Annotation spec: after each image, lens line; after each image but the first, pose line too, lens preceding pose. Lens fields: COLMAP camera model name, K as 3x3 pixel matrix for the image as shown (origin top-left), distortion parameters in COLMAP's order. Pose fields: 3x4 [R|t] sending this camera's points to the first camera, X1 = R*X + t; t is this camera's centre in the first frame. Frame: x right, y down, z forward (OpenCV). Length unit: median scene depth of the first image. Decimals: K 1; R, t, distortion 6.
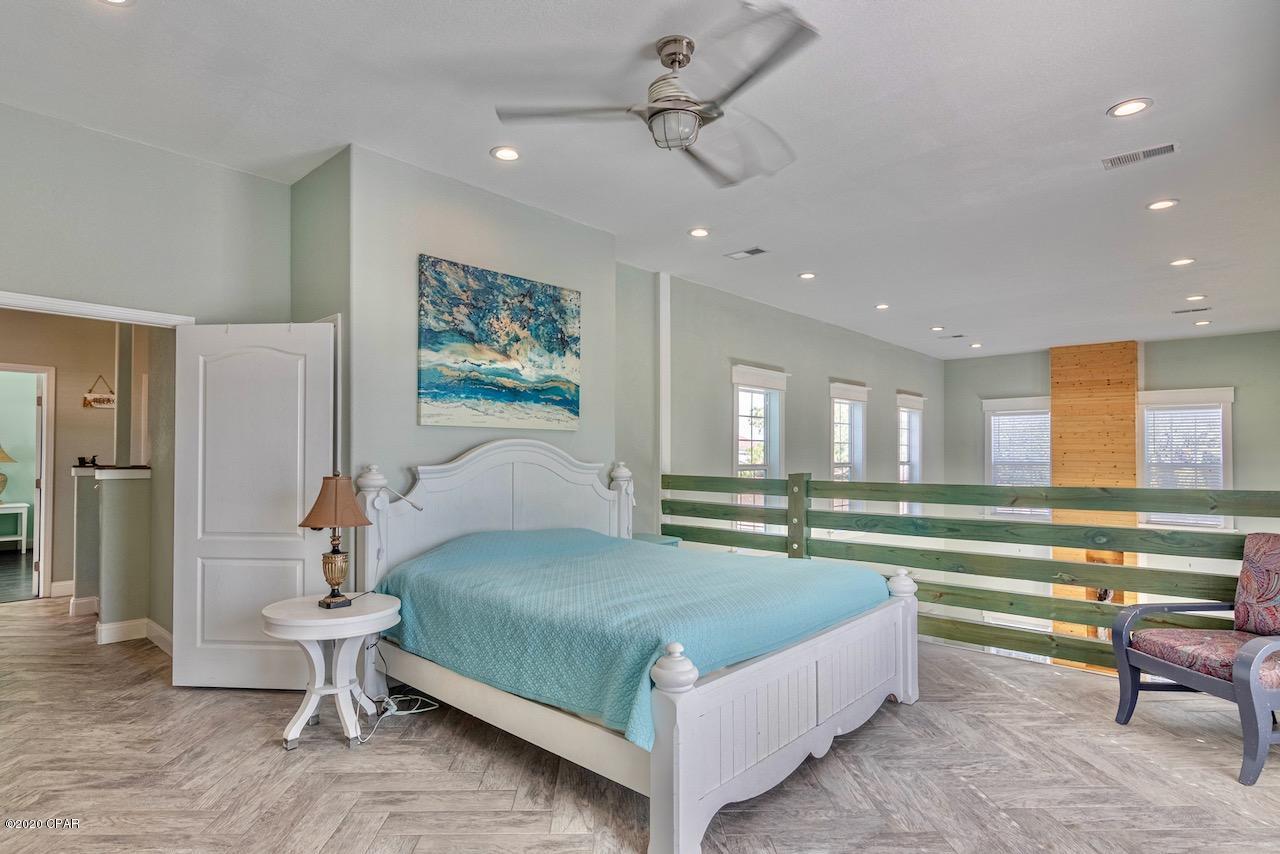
lens RADIAL K [[679.0, 0, 619.4], [0, 679.0, 453.0], [0, 0, 1]] dist [-0.006949, -0.000292]
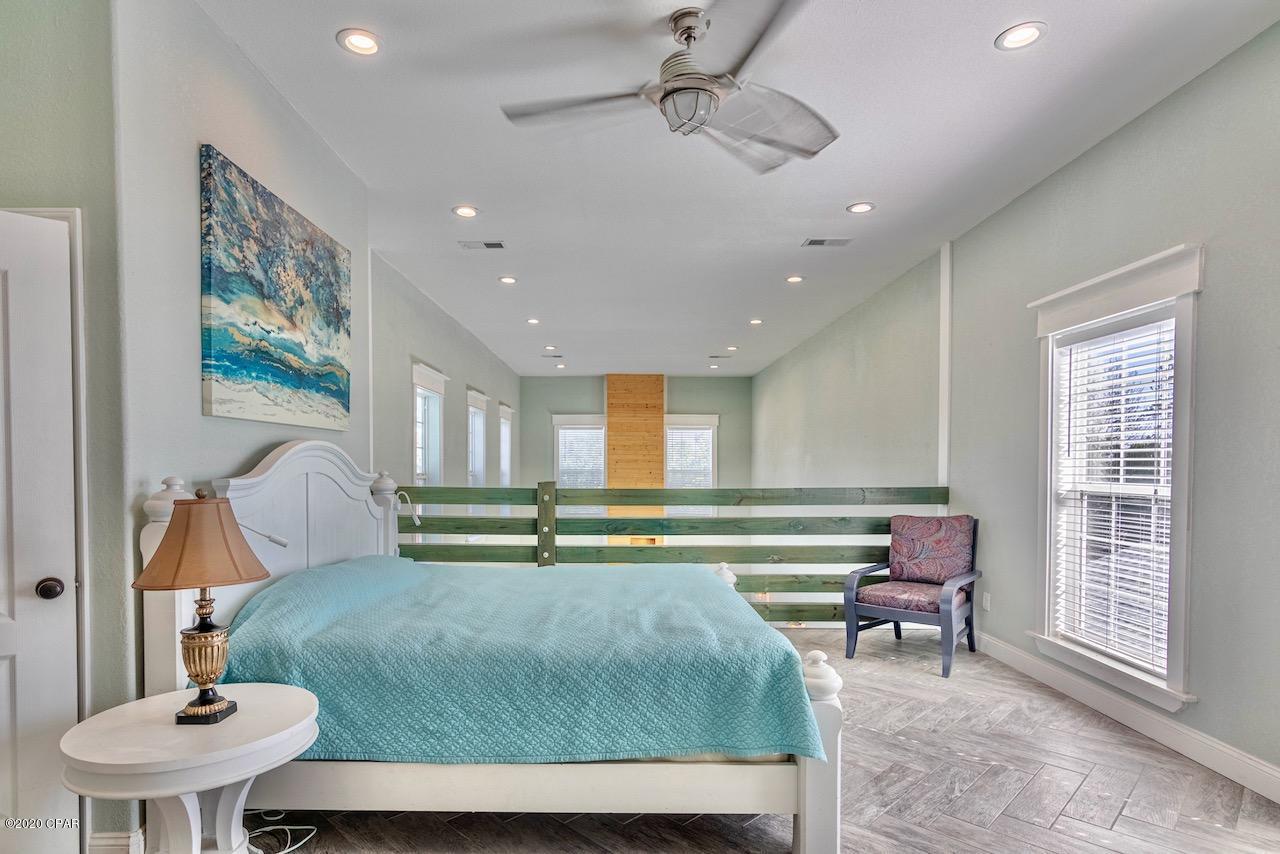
lens RADIAL K [[679.0, 0, 625.8], [0, 679.0, 484.5], [0, 0, 1]] dist [-0.006949, -0.000292]
pose [[0.726357, -0.019516, 0.687040, -0.402970], [-0.004125, 0.999455, 0.032752, 0.001408], [-0.687305, -0.026623, 0.725881, 0.238112]]
